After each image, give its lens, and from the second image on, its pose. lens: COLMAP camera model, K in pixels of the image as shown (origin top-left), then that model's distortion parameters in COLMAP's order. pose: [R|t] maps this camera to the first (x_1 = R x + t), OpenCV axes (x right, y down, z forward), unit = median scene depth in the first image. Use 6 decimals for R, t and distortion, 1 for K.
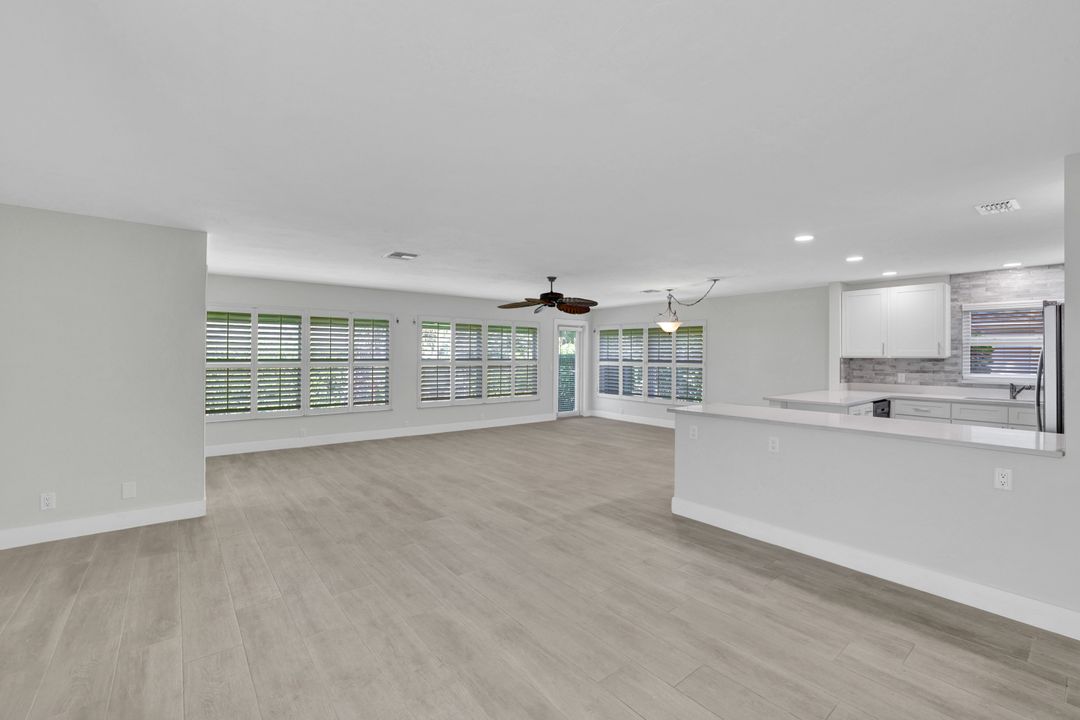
lens RADIAL K [[462.2, 0, 531.1], [0, 462.2, 353.2], [0, 0, 1]] dist [-0.035342, 0.009707]
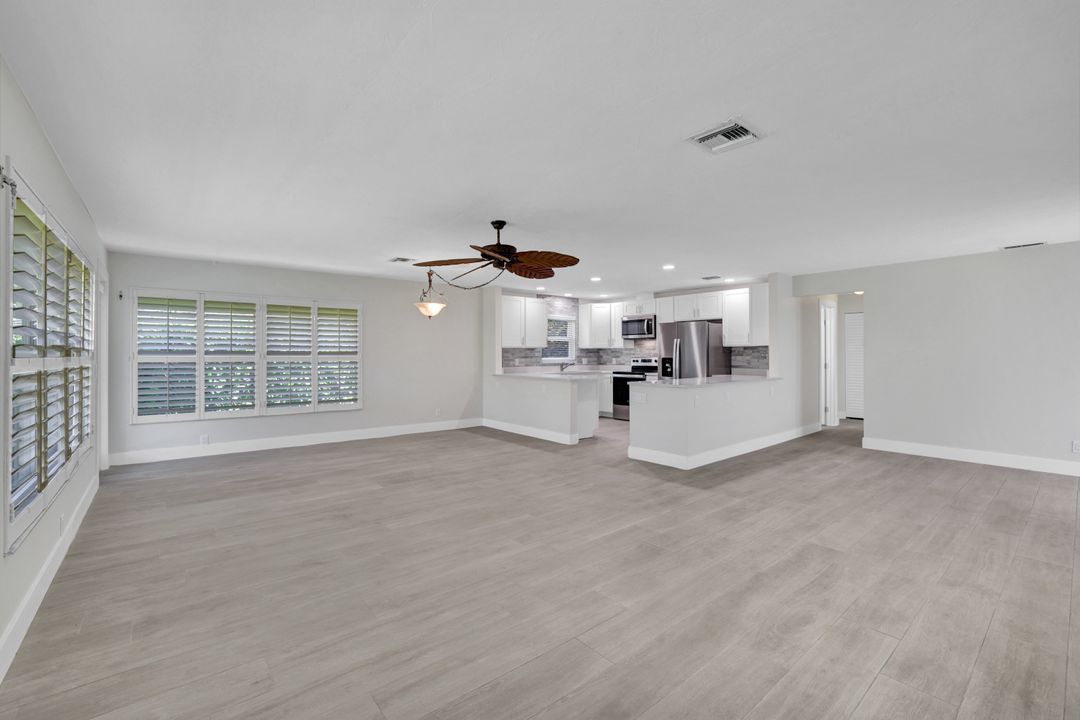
lens RADIAL K [[462.2, 0, 533.1], [0, 462.2, 351.4], [0, 0, 1]] dist [-0.035342, 0.009707]
pose [[-0.010587, 0.001927, 0.999942, -0.707038], [-0.000970, 0.999998, -0.001937, 0.027194], [-0.999943, -0.000991, -0.010585, 1.101722]]
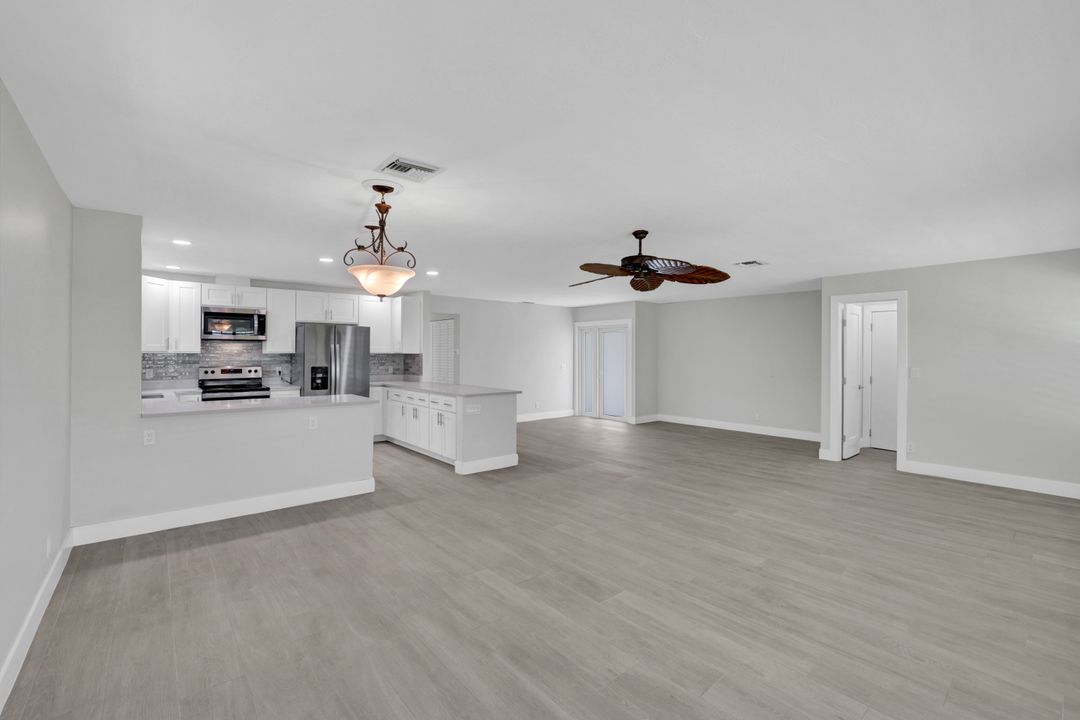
lens RADIAL K [[462.2, 0, 524.6], [0, 462.2, 353.7], [0, 0, 1]] dist [-0.035342, 0.009707]
pose [[-0.999889, -0.007649, -0.012809, 0.238161], [-0.007622, 0.999969, -0.002127, 0.008759], [0.012825, -0.002030, -0.999916, 1.867106]]
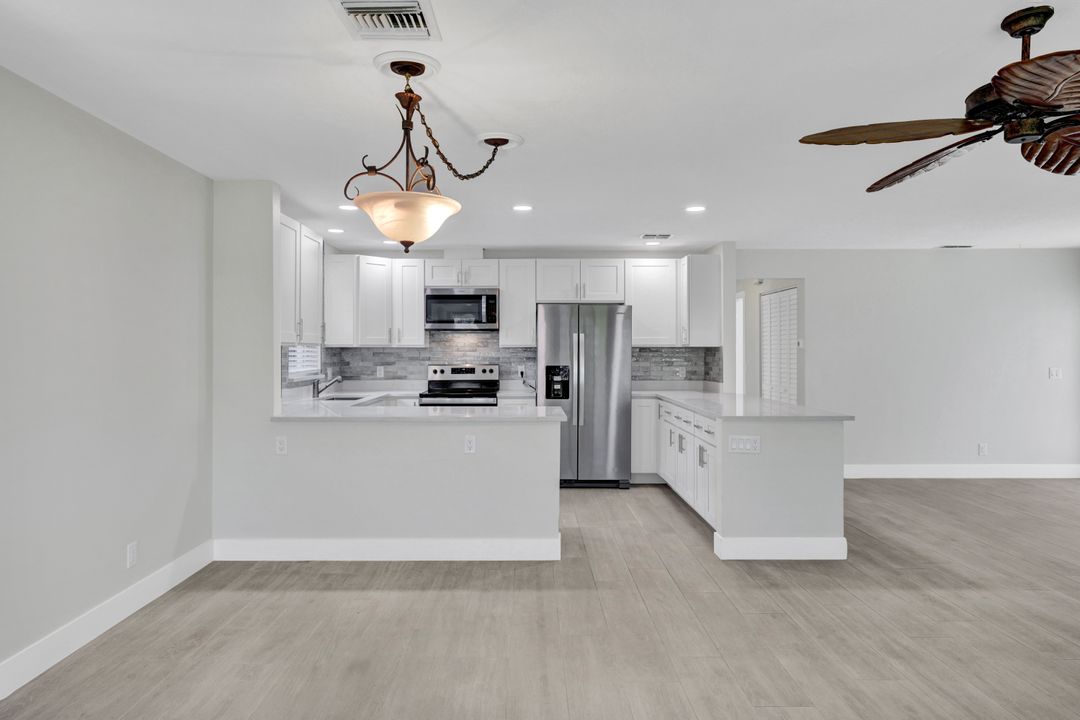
lens RADIAL K [[679.7, 0, 534.1], [0, 679.7, 355.7], [0, 0, 1]] dist [-0.006872, 0.013684]
pose [[-0.786428, -0.007114, 0.617641, 0.028190], [-0.004097, 0.999972, 0.006302, 0.018267], [-0.617669, 0.002425, -0.786435, 1.656617]]
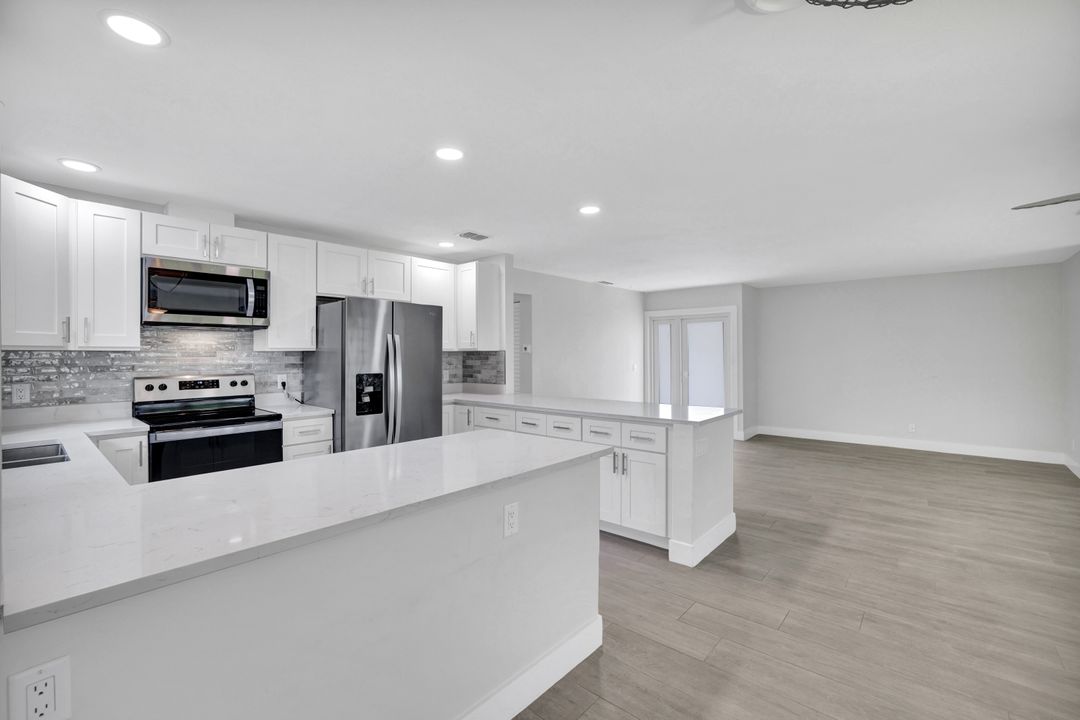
lens RADIAL K [[462.2, 0, 531.1], [0, 462.2, 357.2], [0, 0, 1]] dist [-0.035342, 0.009707]
pose [[-0.984297, -0.000525, -0.176519, 0.644485], [-0.001230, 0.999992, 0.003886, 0.016930], [0.176516, 0.004042, -0.984290, 1.372115]]
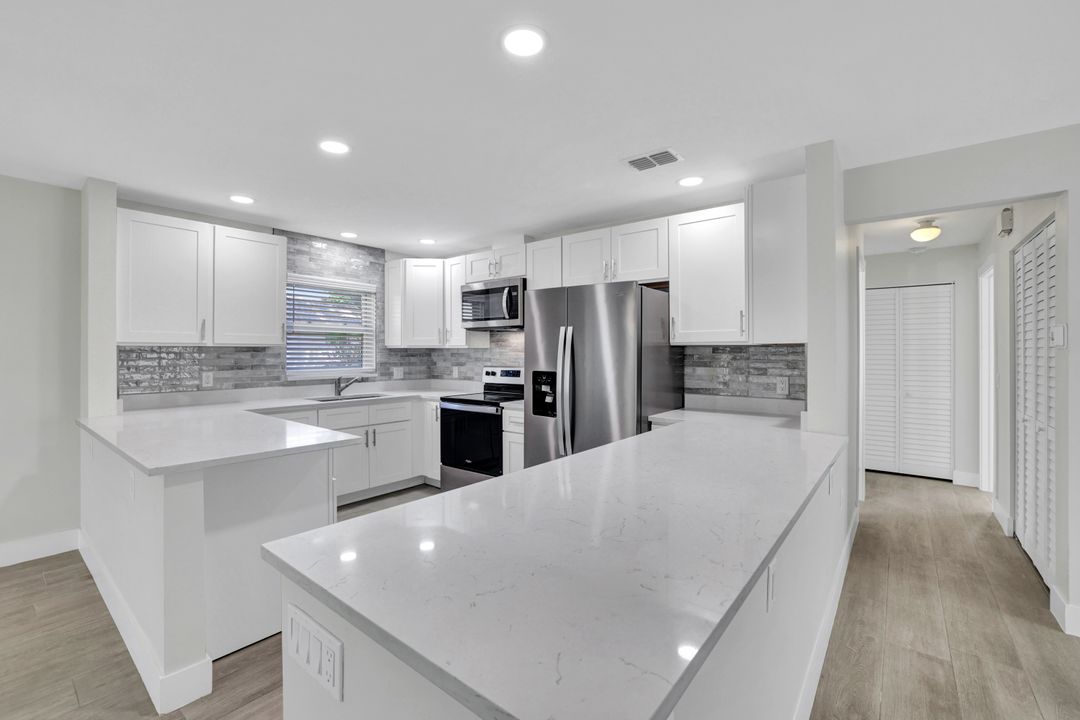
lens RADIAL K [[462.2, 0, 535.9], [0, 462.2, 353.2], [0, 0, 1]] dist [-0.035342, 0.009707]
pose [[-0.218066, -0.004665, 0.975923, 0.151766], [-0.004332, 0.999983, 0.003812, 0.017499], [-0.975924, -0.003397, -0.218083, 0.805570]]
